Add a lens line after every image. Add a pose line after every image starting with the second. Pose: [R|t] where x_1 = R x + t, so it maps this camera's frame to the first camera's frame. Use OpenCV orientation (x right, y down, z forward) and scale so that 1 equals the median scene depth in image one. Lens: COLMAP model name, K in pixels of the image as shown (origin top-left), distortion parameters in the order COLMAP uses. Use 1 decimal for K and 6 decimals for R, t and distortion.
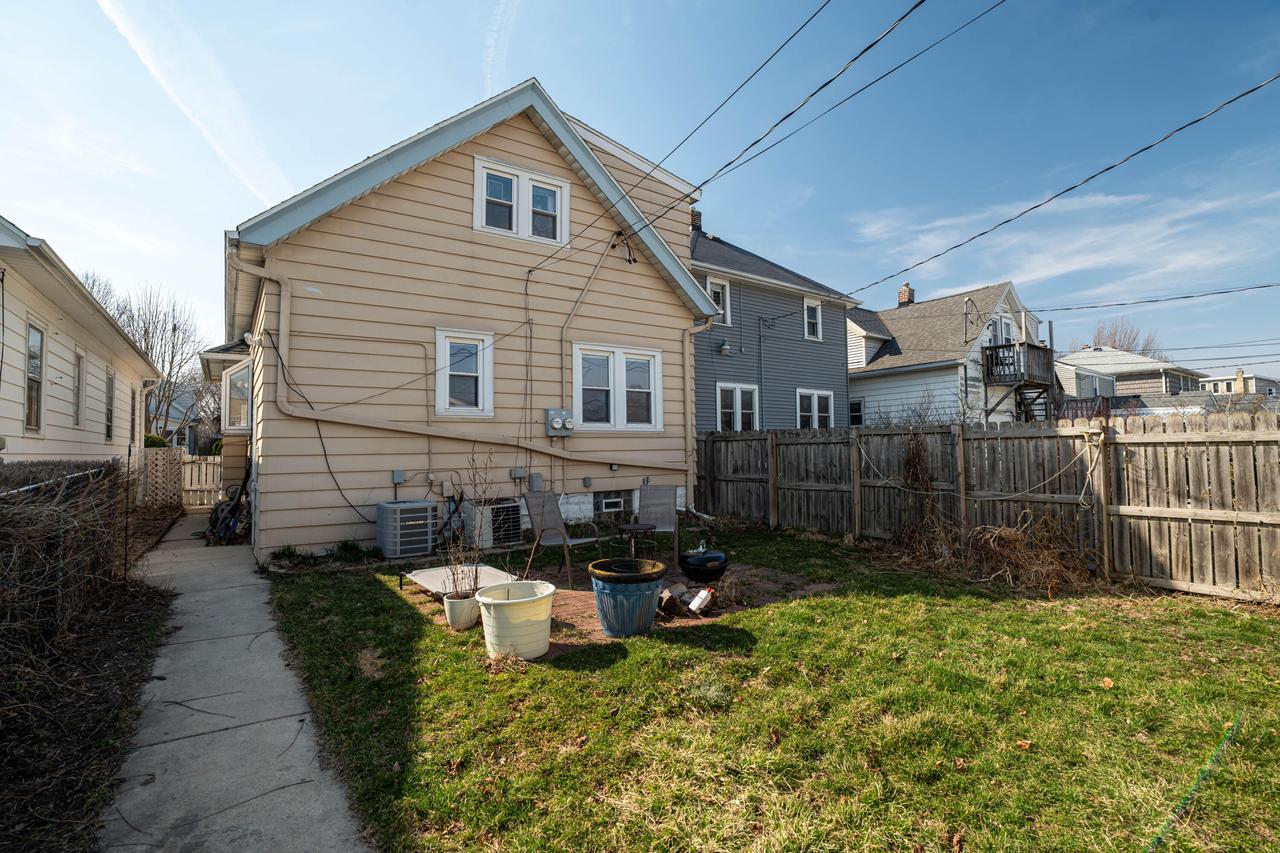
lens RADIAL K [[593.1, 0, 640.1], [0, 593.1, 421.7], [0, 0, 1]] dist [0.003944, 0.001381]
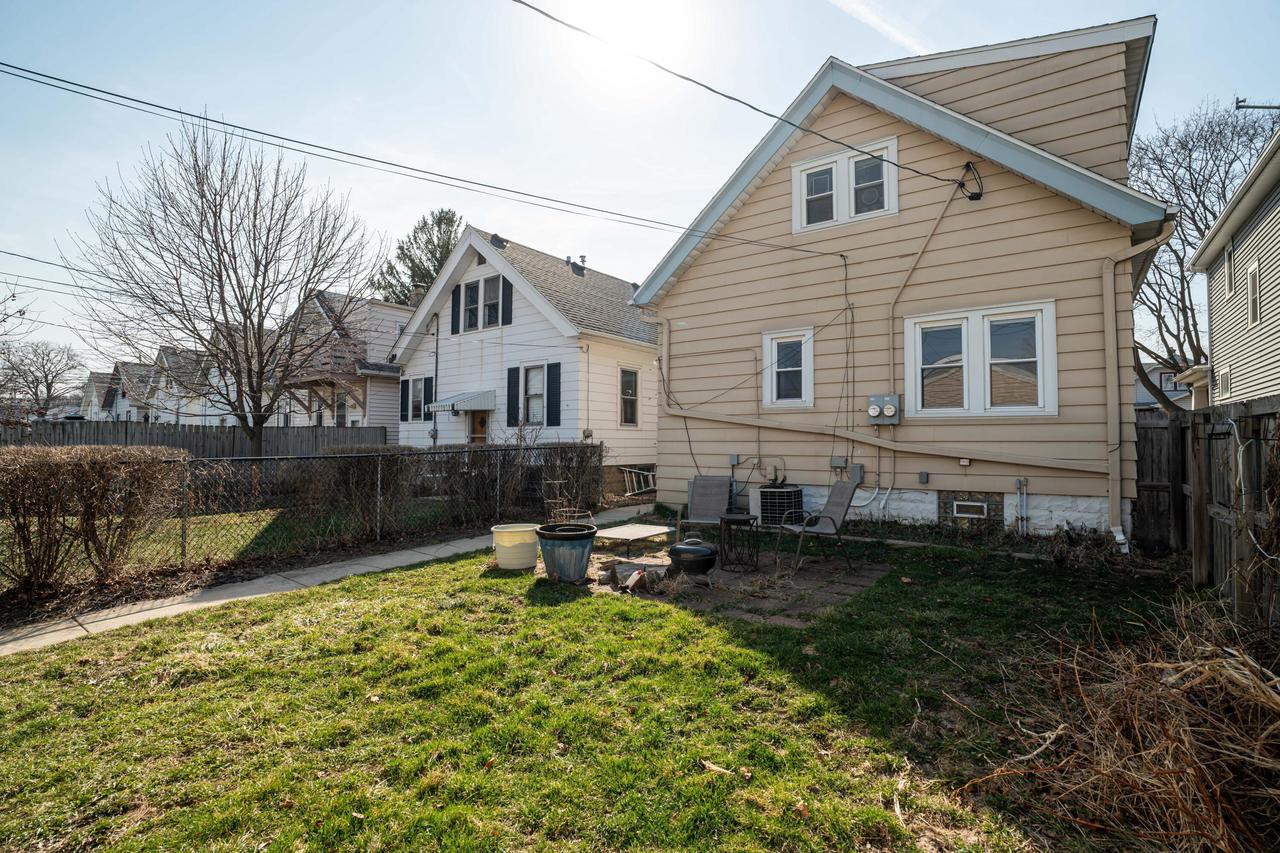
lens RADIAL K [[593.1, 0, 646.2], [0, 593.1, 430.6], [0, 0, 1]] dist [0.003944, 0.001381]
pose [[0.357031, -0.008973, -0.934049, 0.605388], [0.032431, 0.999470, 0.002795, 0.019873], [0.933529, -0.031290, 0.357133, 0.343737]]
